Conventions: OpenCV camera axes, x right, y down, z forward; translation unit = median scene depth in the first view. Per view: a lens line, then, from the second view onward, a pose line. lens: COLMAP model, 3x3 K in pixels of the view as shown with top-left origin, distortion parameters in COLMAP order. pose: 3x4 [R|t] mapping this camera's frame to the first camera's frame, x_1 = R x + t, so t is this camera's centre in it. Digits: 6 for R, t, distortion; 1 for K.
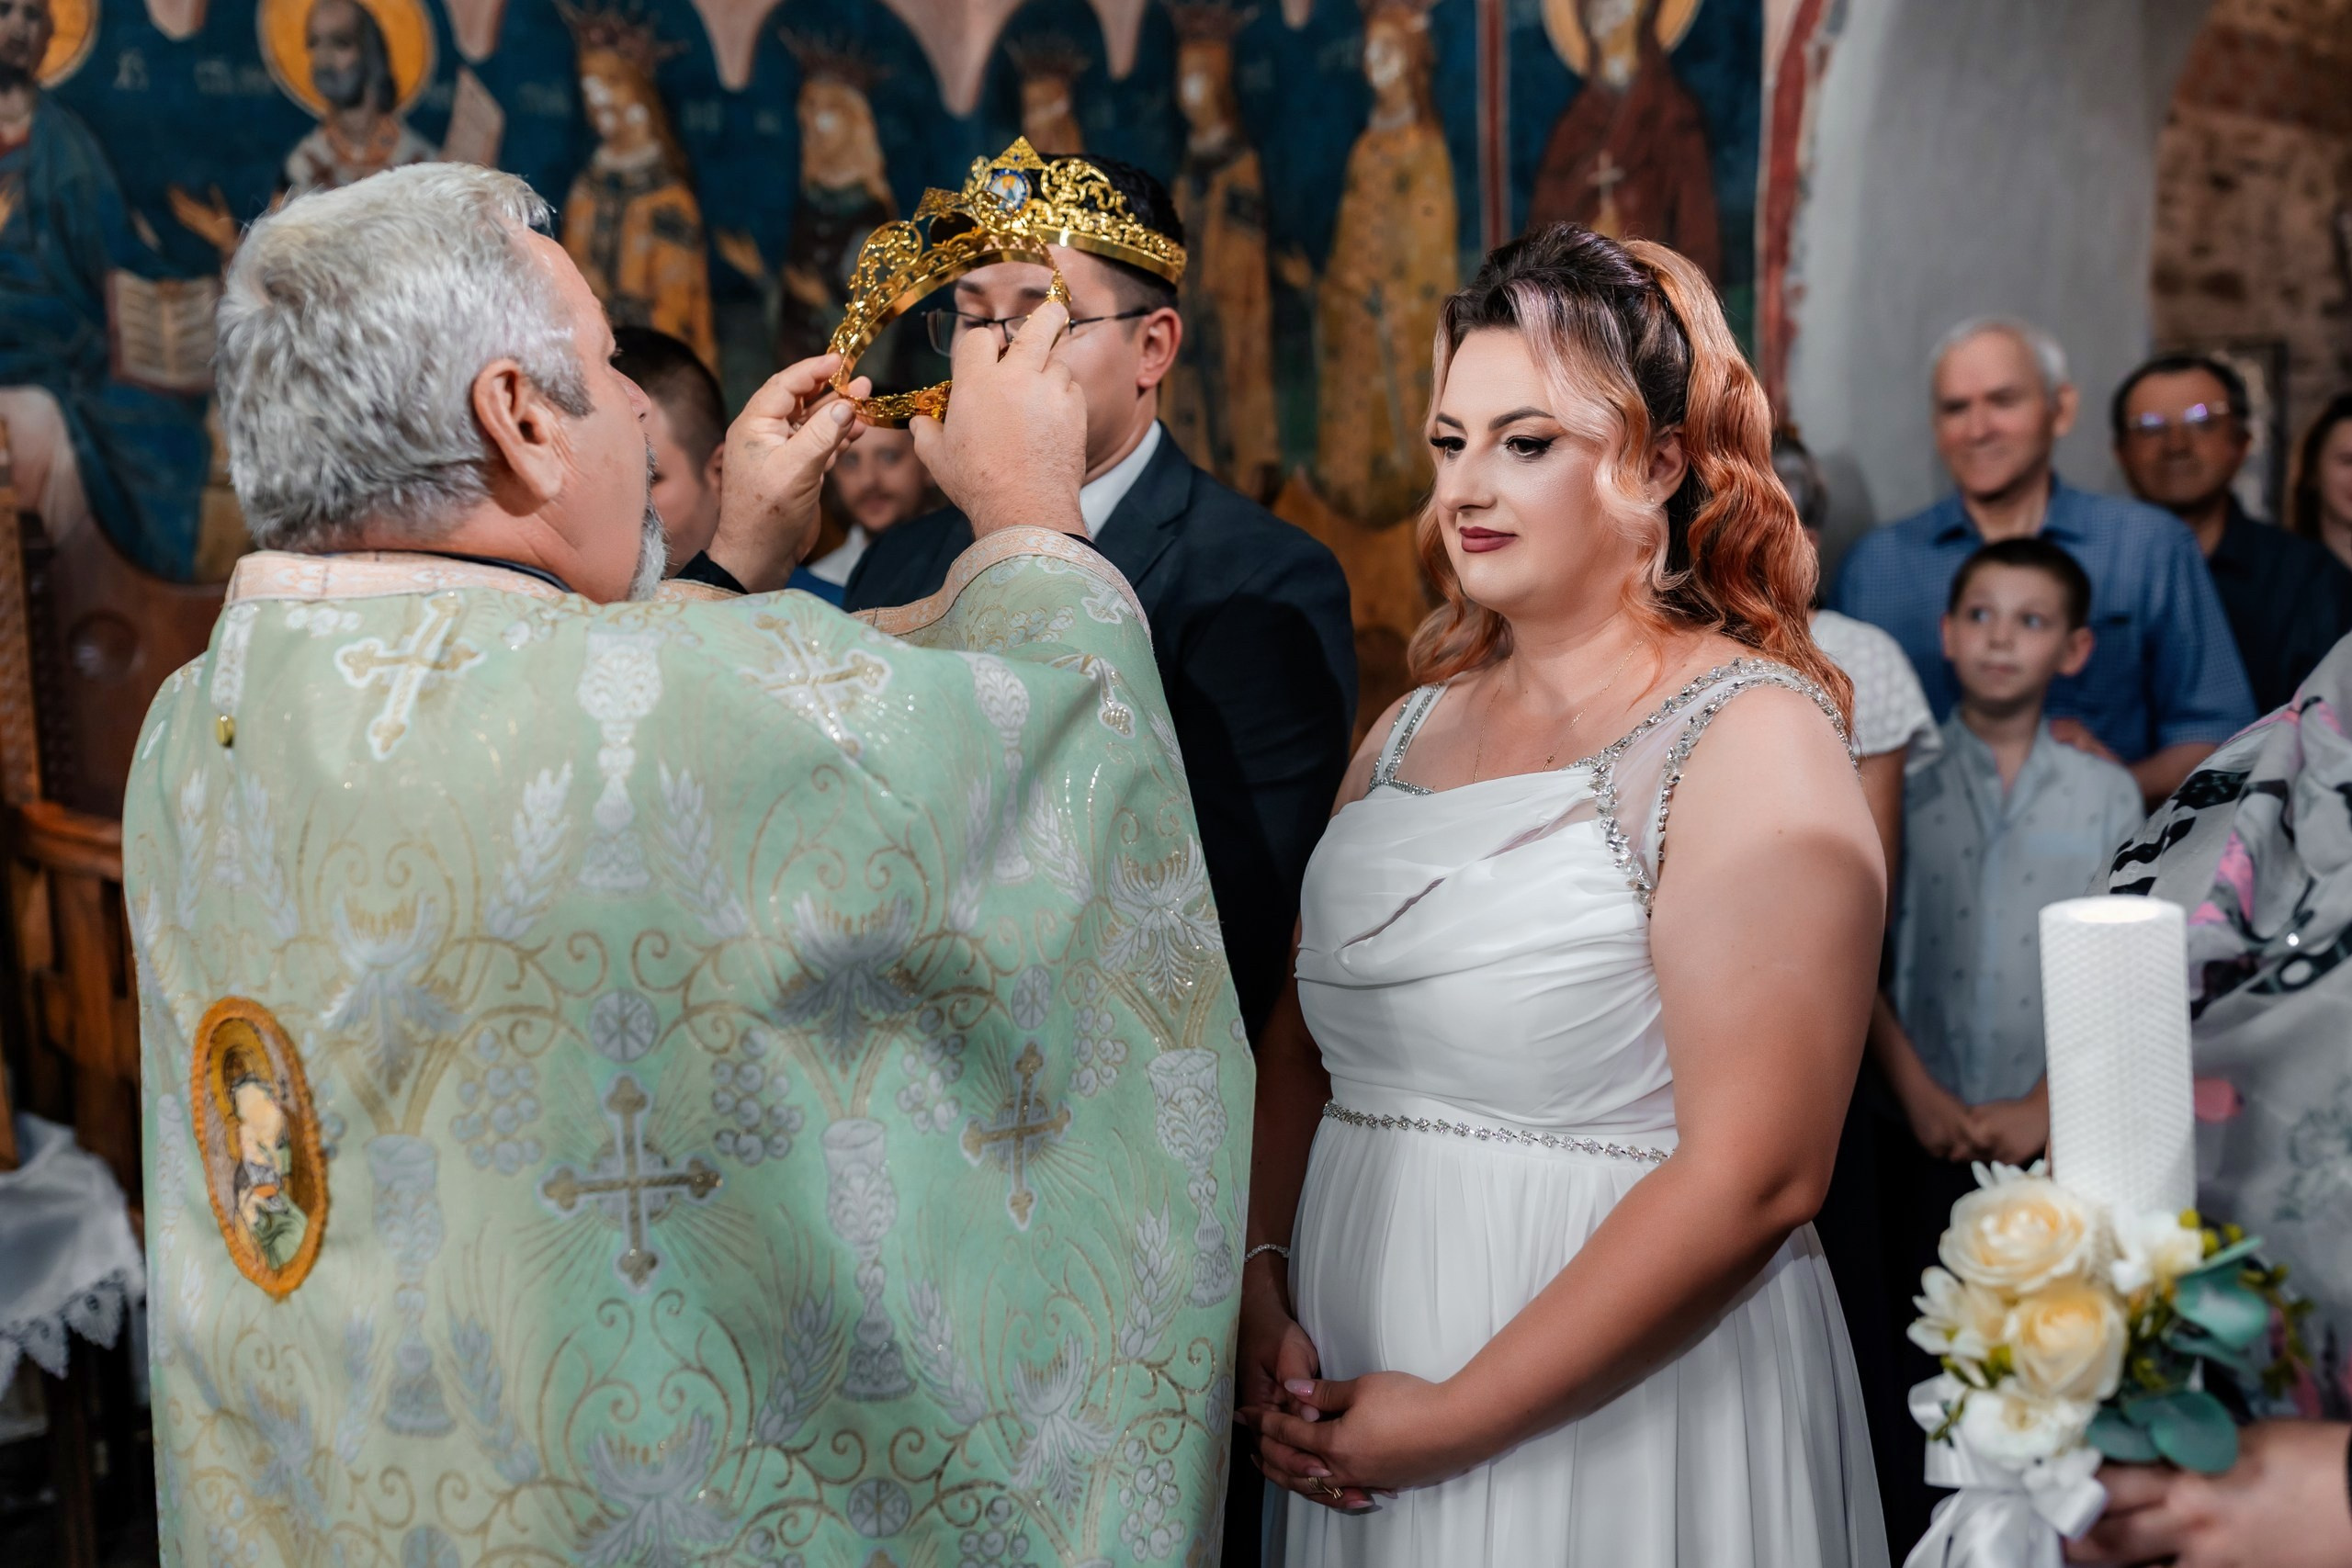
lens RADIAL K [[2273.2, 0, 1162.4], [0, 2273.2, 772.3], [0, 0, 1]] dist [-0.025544, 0.000000]
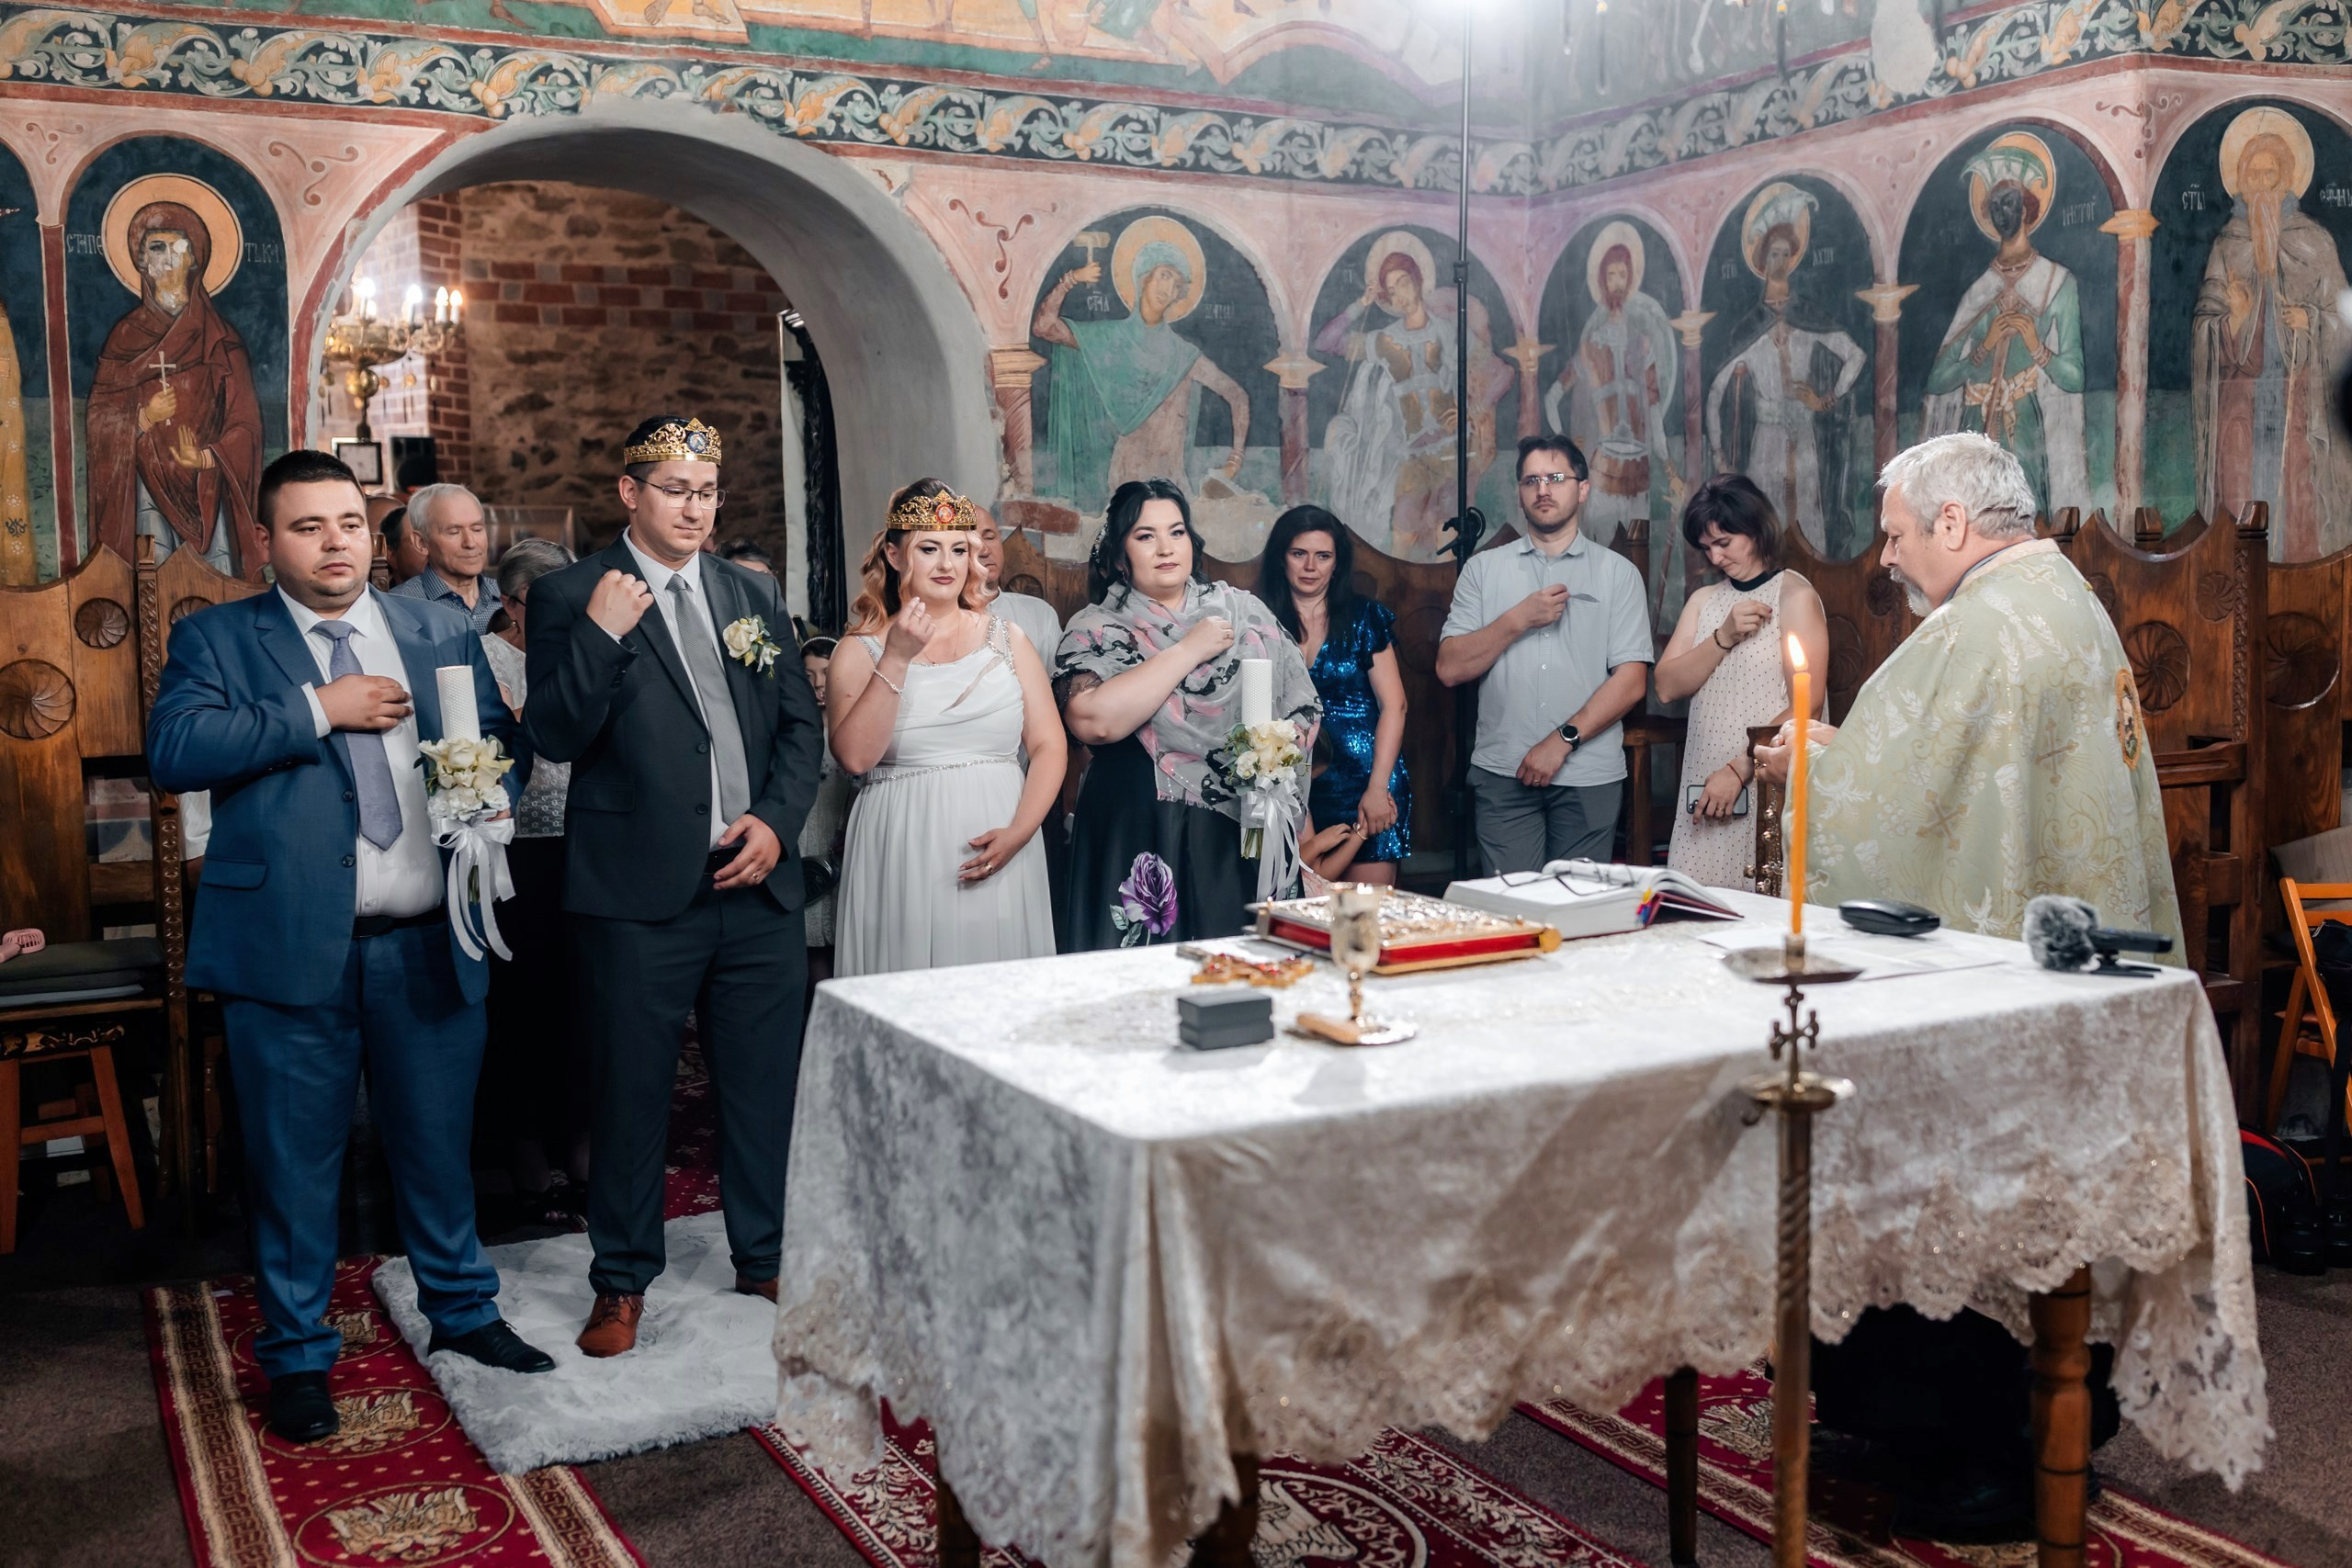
lens RADIAL K [[2273.2, 0, 1214.6], [0, 2273.2, 772.1], [0, 0, 1]] dist [-0.025544, 0.000000]
pose [[0.213748, -0.052631, 0.975470, -1.148423], [0.105330, 0.993968, 0.030549, 0.042055], [-0.971194, 0.096216, 0.218002, -0.012849]]
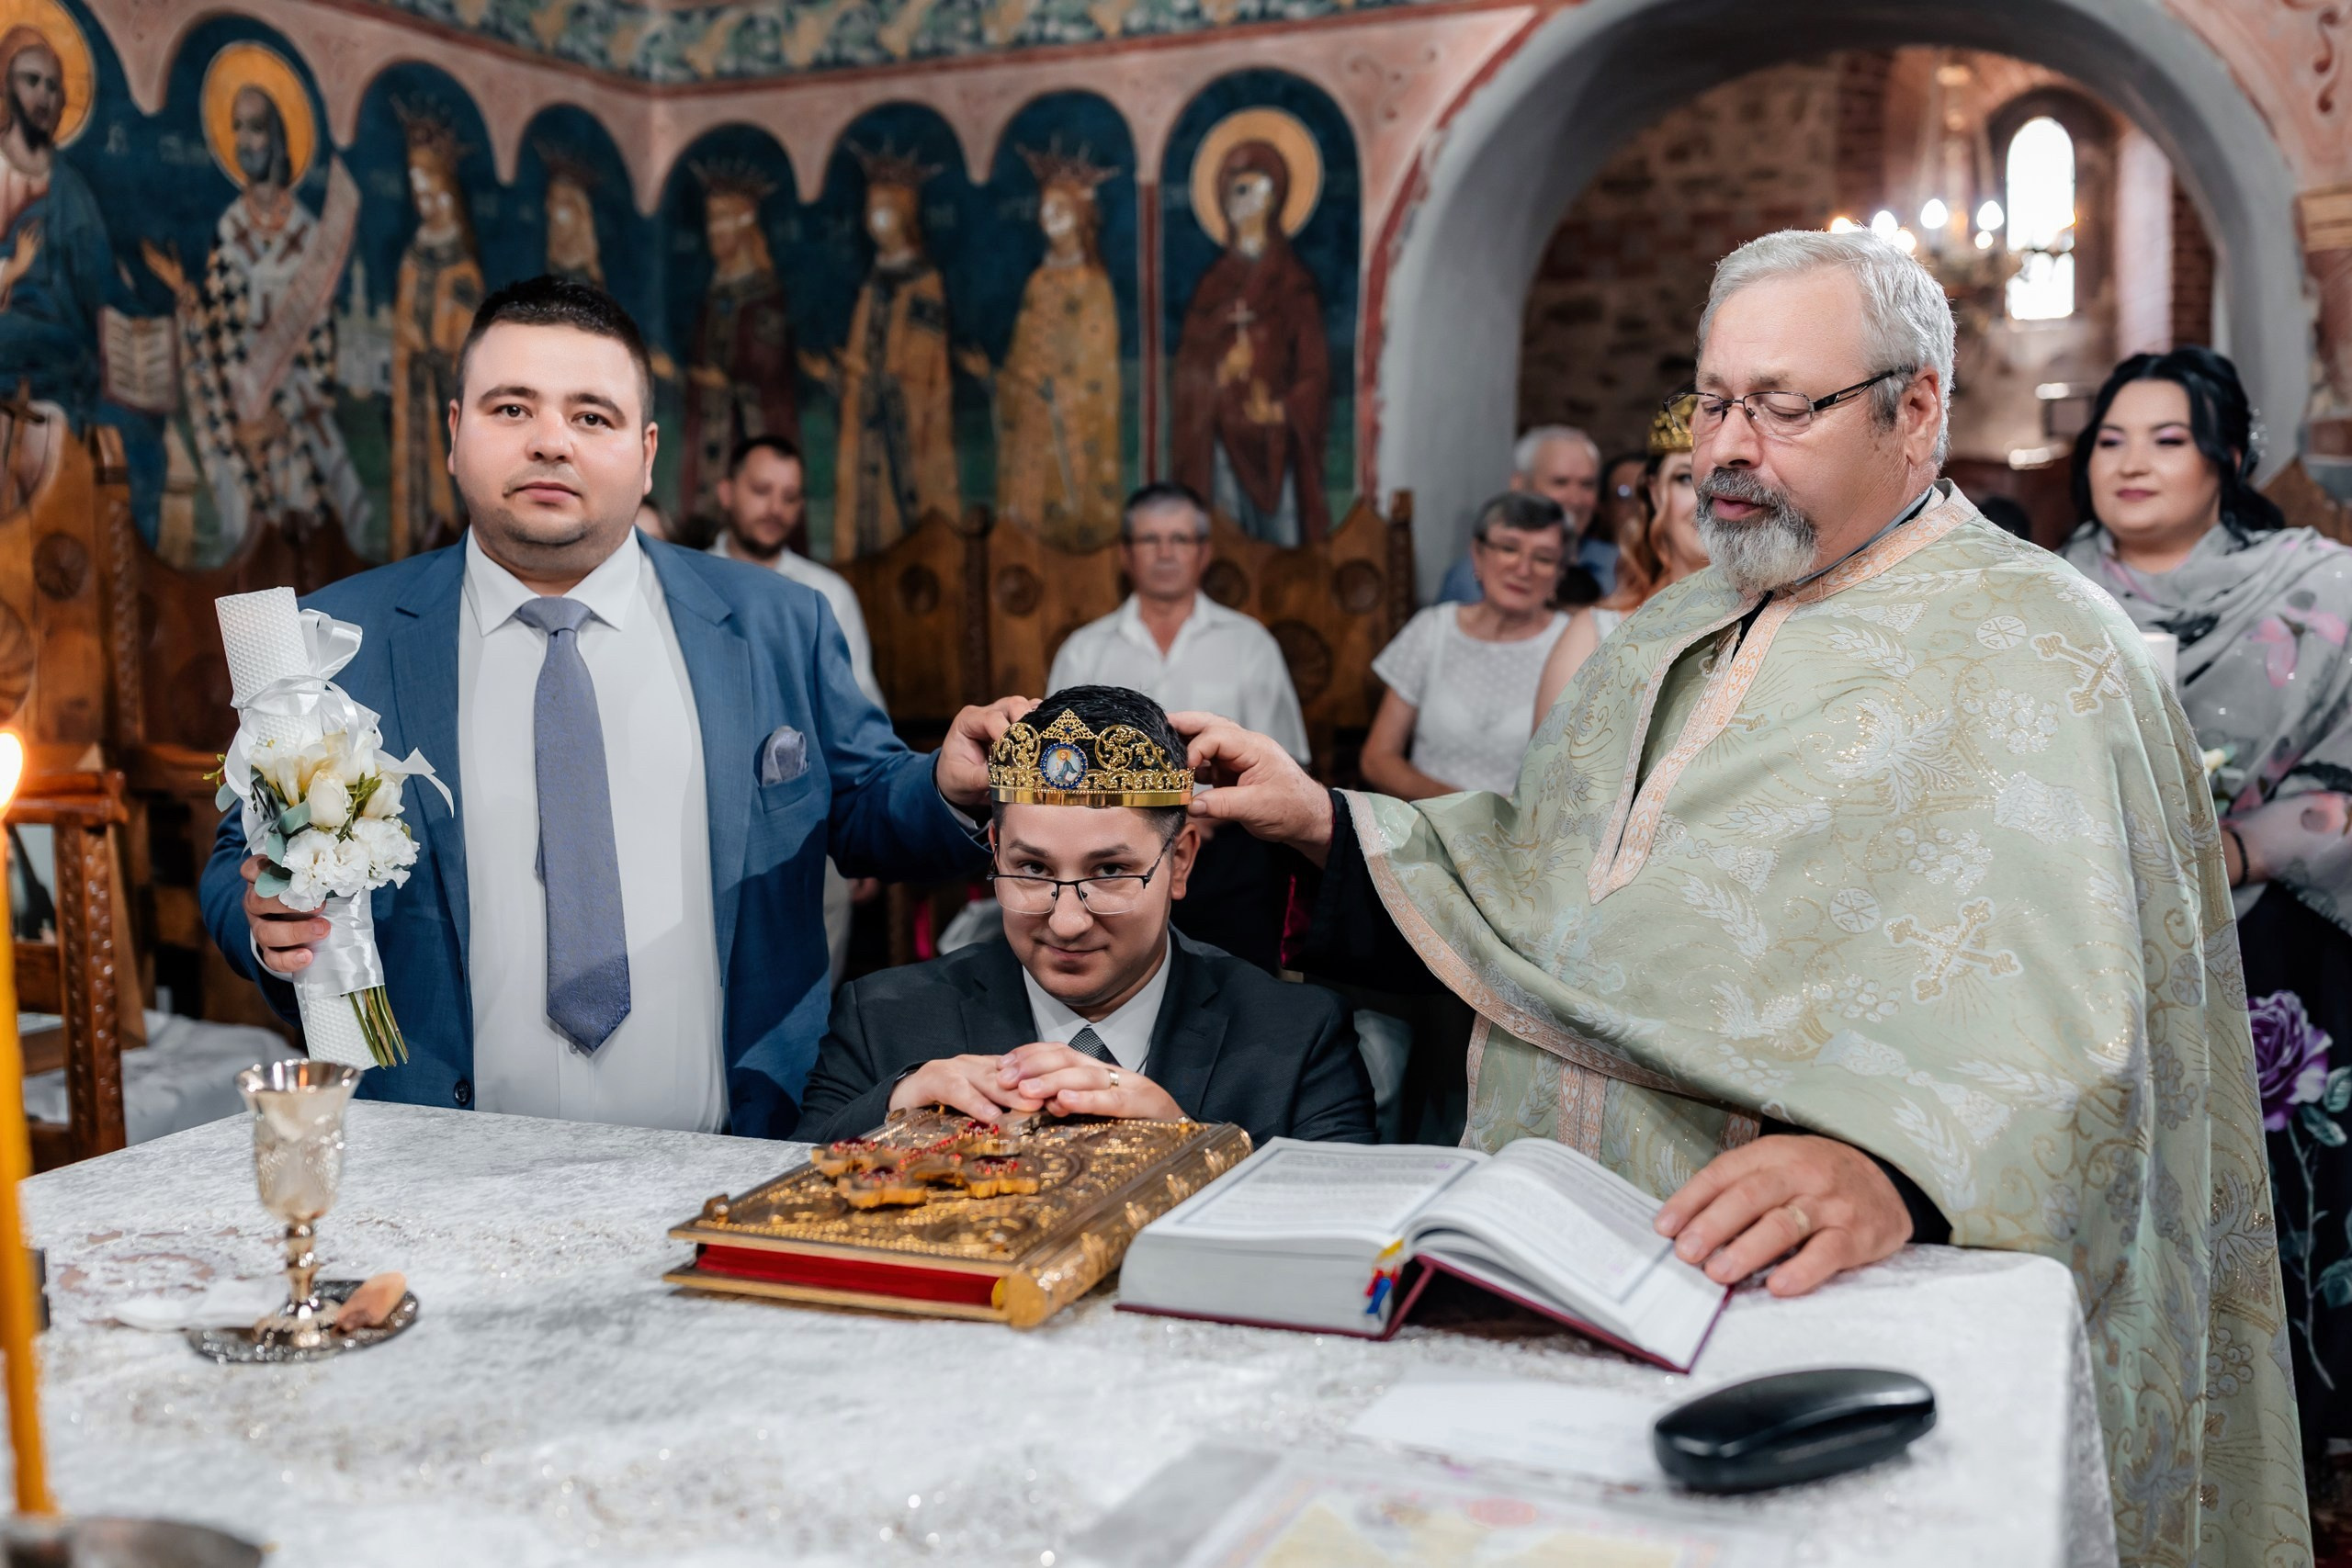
lens RADIAL K [[2273.2, 0, 1173.8], [0, 2273.2, 775.0], [0, 0, 1]] dist [-0.025544, 0.000000]
pose [[0.903029, -0.016877, 0.429249, -0.468002], [0.027583, 0.999444, -0.018732, 0.058395], [-0.428694, 0.028755, 0.902992, -0.292825]]
